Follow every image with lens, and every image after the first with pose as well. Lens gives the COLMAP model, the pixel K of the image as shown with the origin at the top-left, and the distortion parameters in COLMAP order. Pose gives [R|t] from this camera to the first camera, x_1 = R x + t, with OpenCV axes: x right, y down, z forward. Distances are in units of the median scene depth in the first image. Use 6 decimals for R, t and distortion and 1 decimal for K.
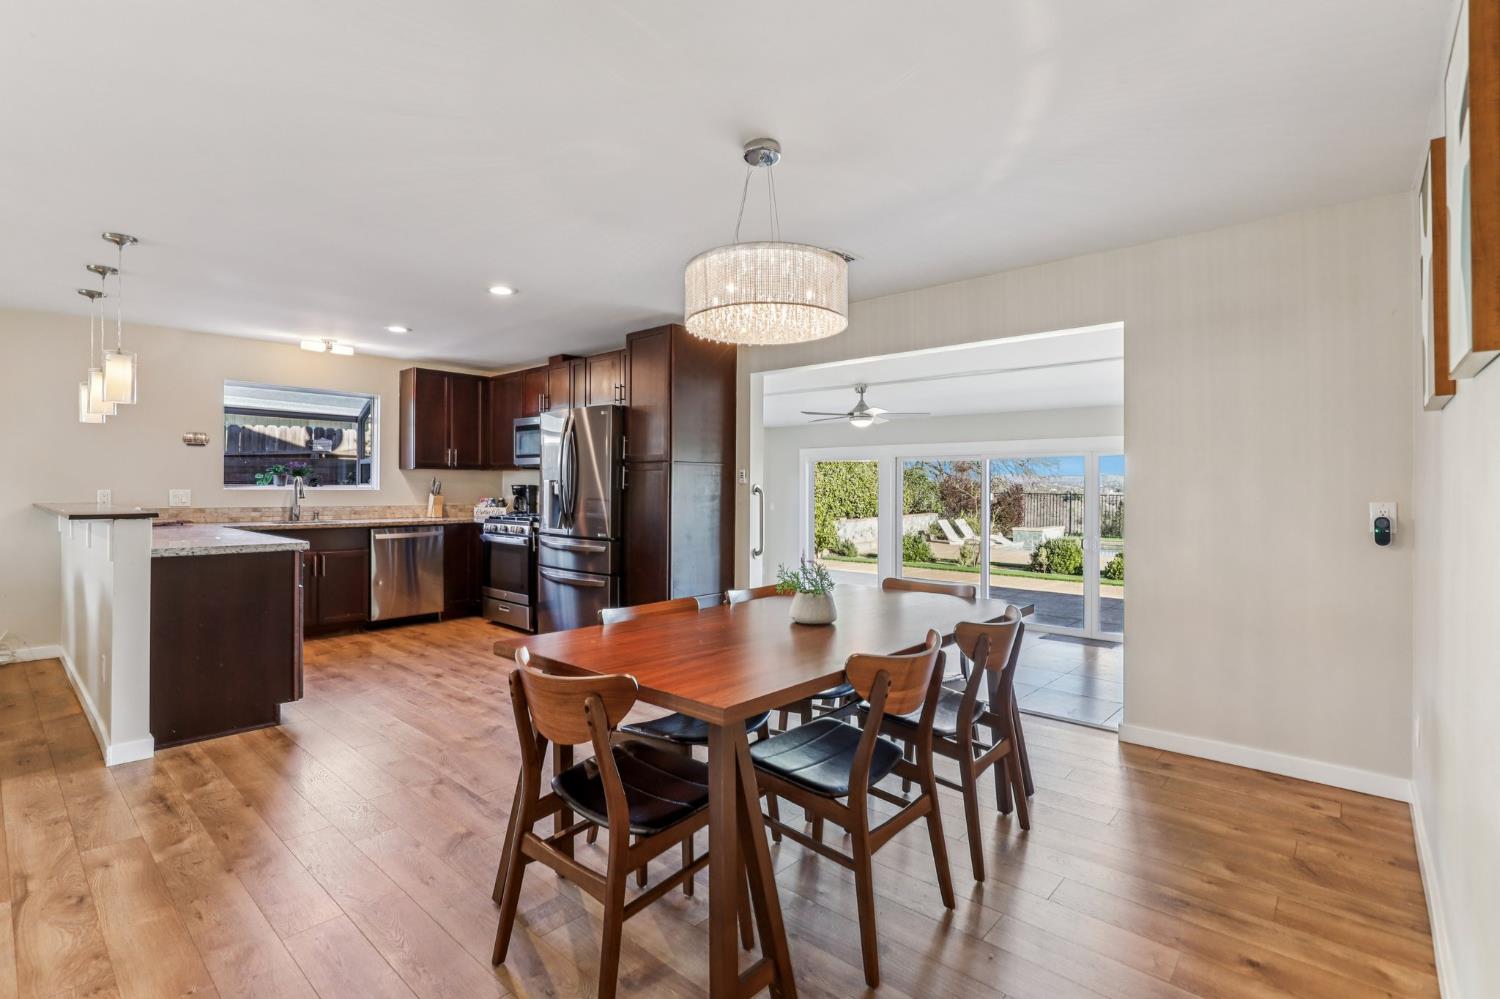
lens RADIAL K [[694.8, 0, 750.6], [0, 694.8, 493.0], [0, 0, 1]] dist [-0.019519, 0.003838]
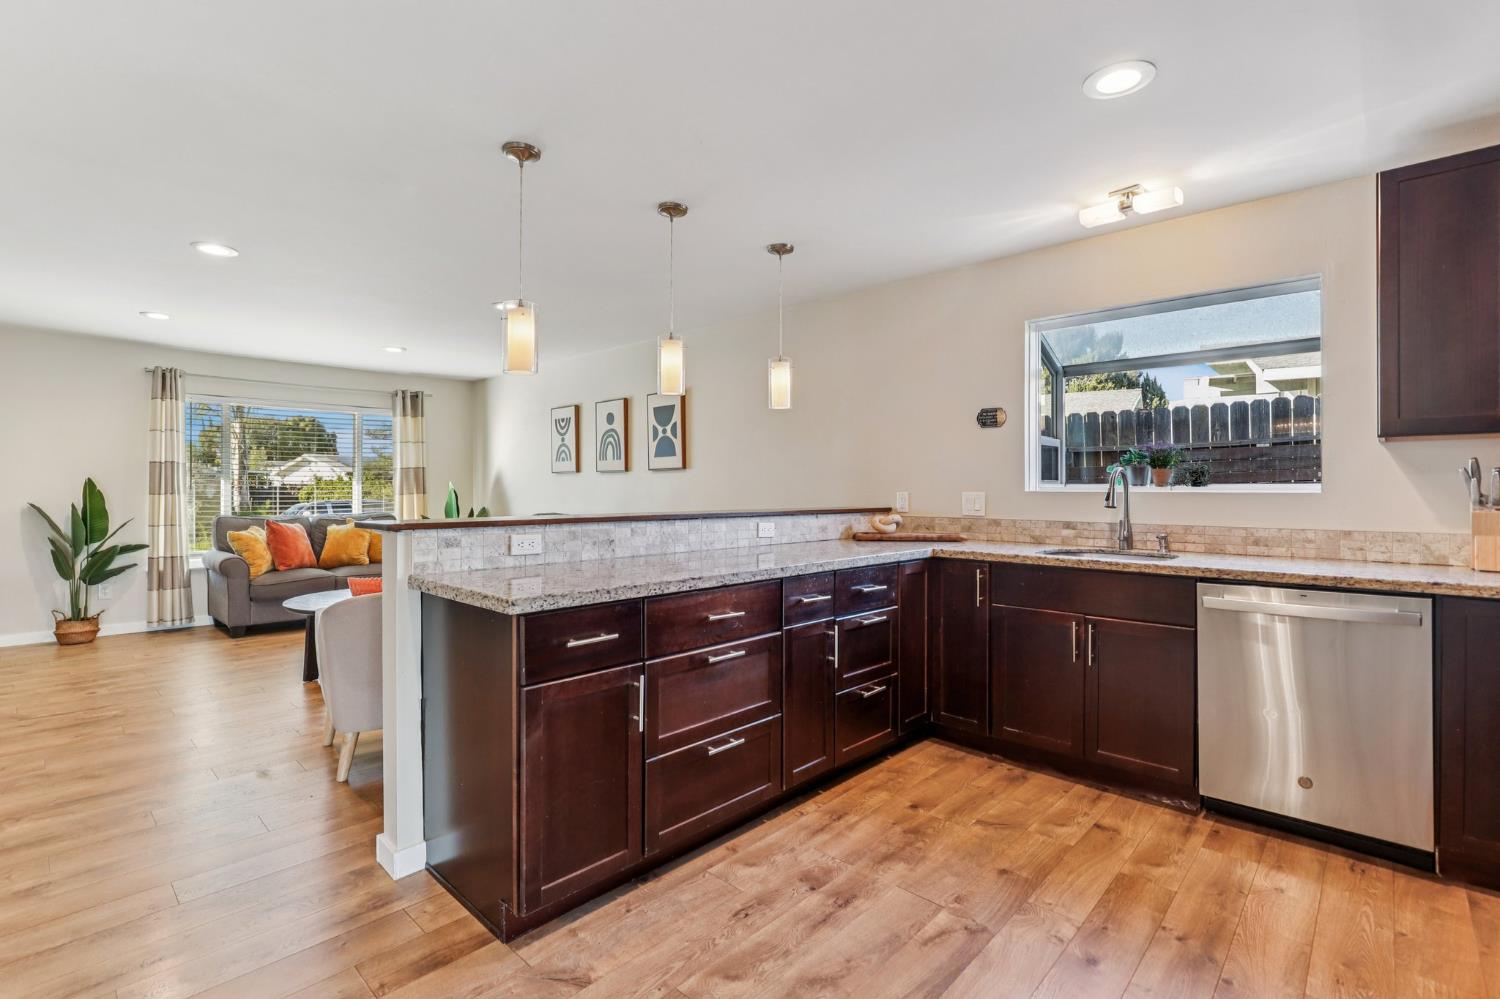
lens RADIAL K [[694.8, 0, 740.2], [0, 694.8, 491.4], [0, 0, 1]] dist [-0.019519, 0.003838]
pose [[-0.037557, -0.001050, -0.999294, -0.099448], [-0.007580, 0.999971, -0.000766, -0.002873], [0.999266, 0.007546, -0.037564, 0.694395]]
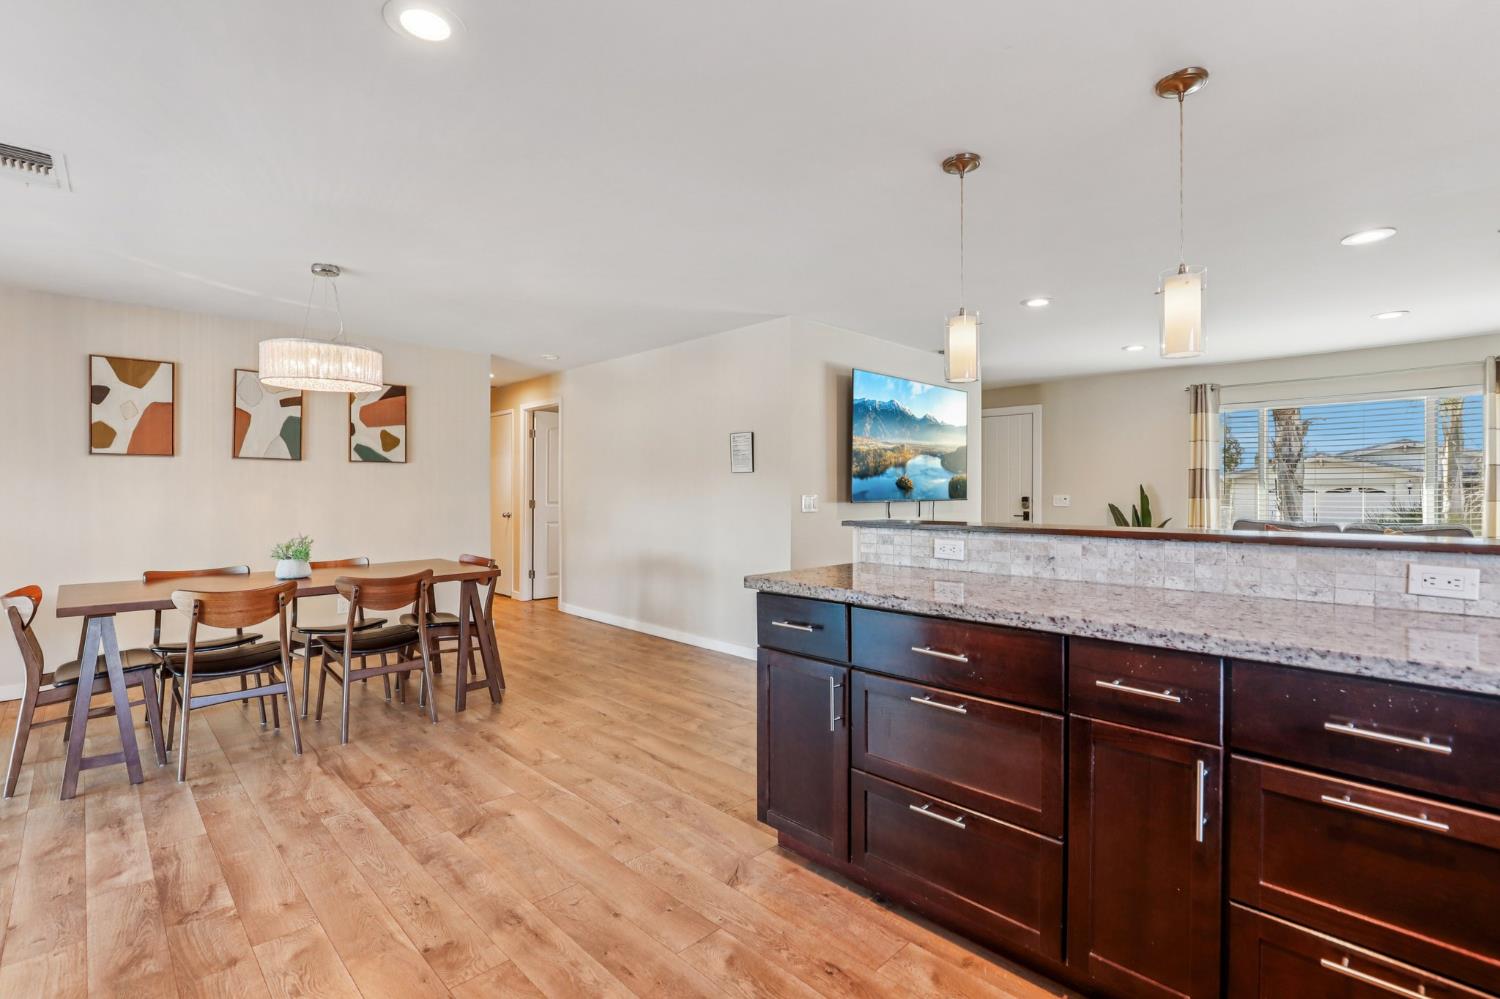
lens RADIAL K [[694.8, 0, 753.2], [0, 694.8, 497.0], [0, 0, 1]] dist [-0.019519, 0.003838]
pose [[-0.997470, -0.004560, 0.070937, -0.409960], [-0.003601, 0.999901, 0.013635, -0.007586], [-0.070993, 0.013345, -0.997388, 0.973413]]
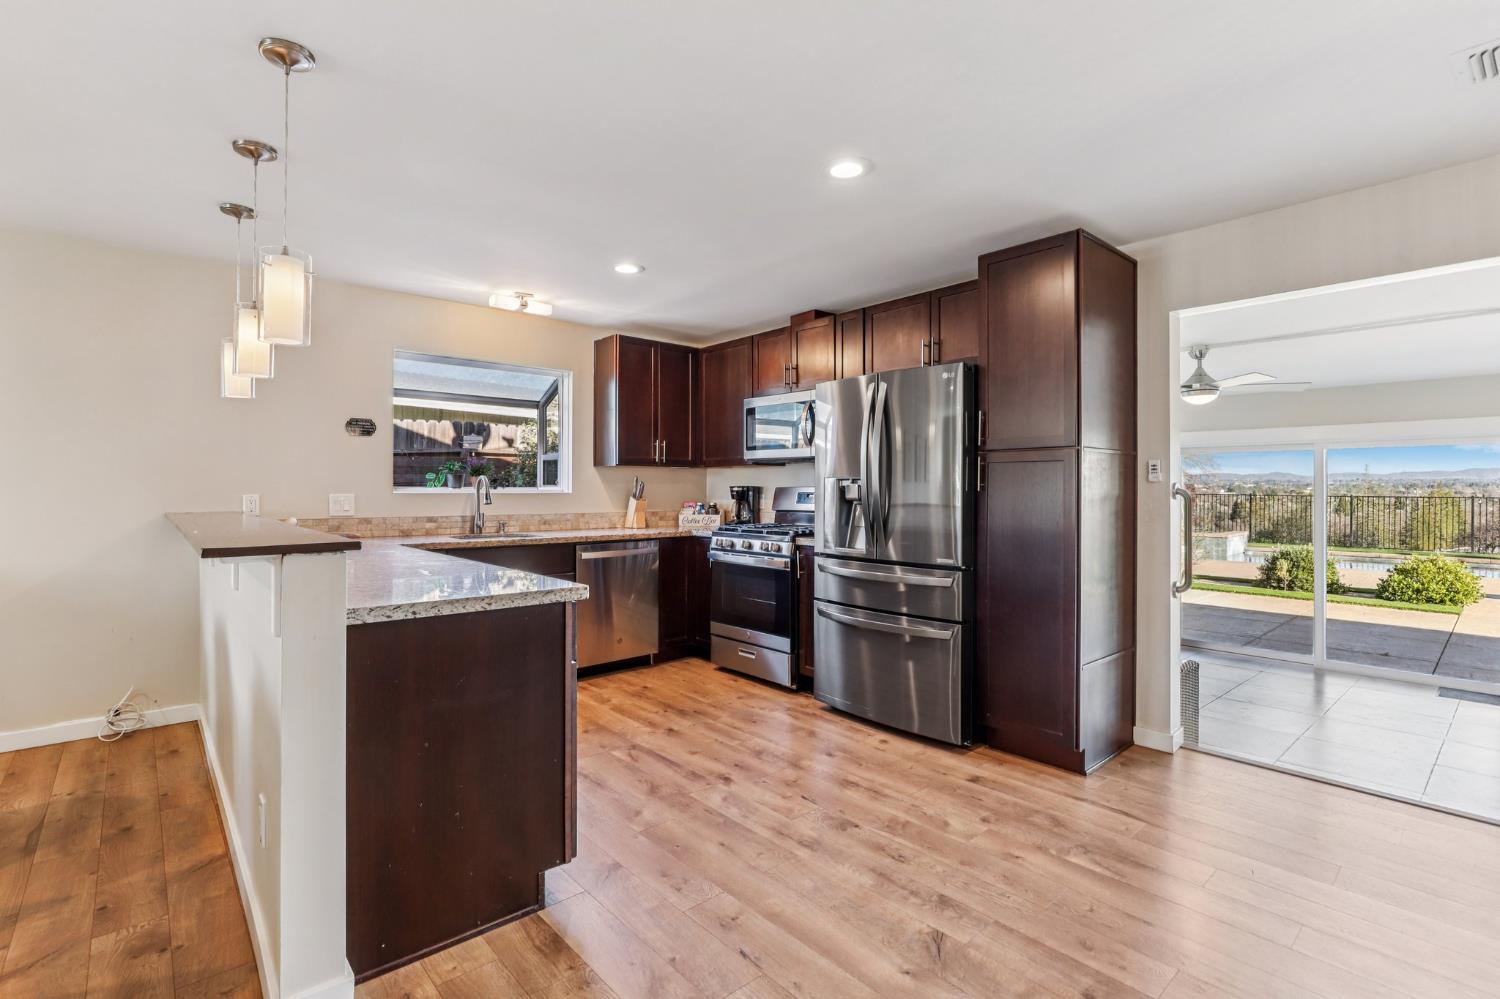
lens RADIAL K [[694.8, 0, 753.0], [0, 694.8, 493.3], [0, 0, 1]] dist [-0.019519, 0.003838]
pose [[0.993088, -0.003279, -0.117323, -0.258148], [0.003104, 0.999994, -0.001676, -0.002644], [0.117327, 0.001300, 0.993092, 0.263174]]
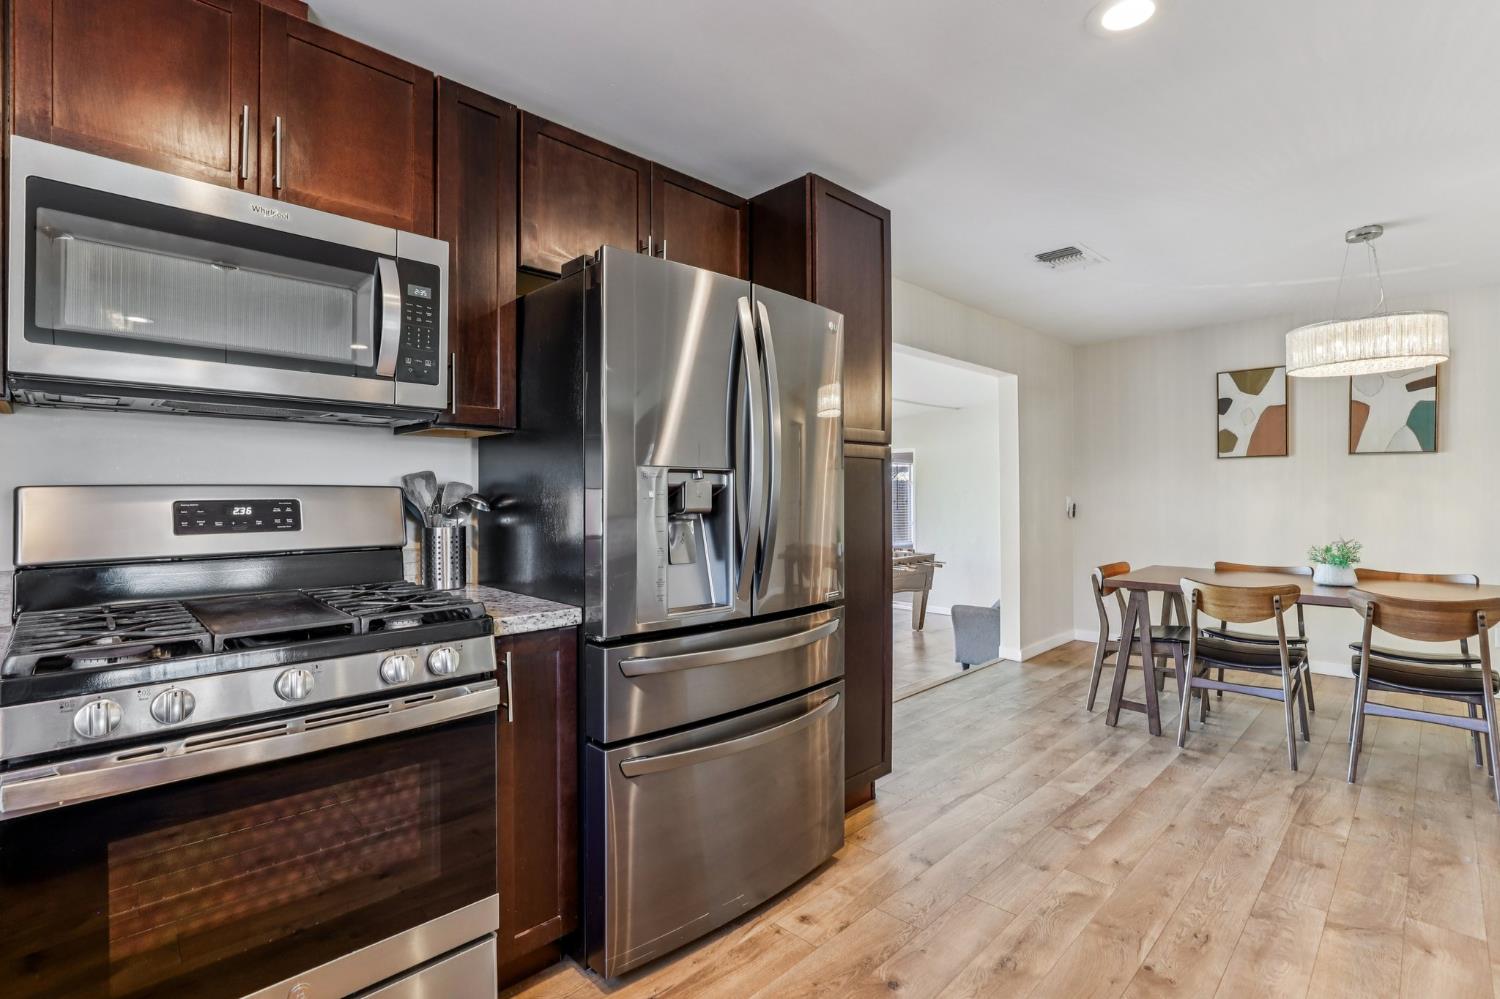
lens RADIAL K [[694.8, 0, 733.6], [0, 694.8, 494.0], [0, 0, 1]] dist [-0.019519, 0.003838]
pose [[0.073834, -0.006259, 0.997251, -0.546285], [0.009535, 0.999939, 0.005570, -0.007025], [-0.997225, 0.009098, 0.073889, 0.835729]]
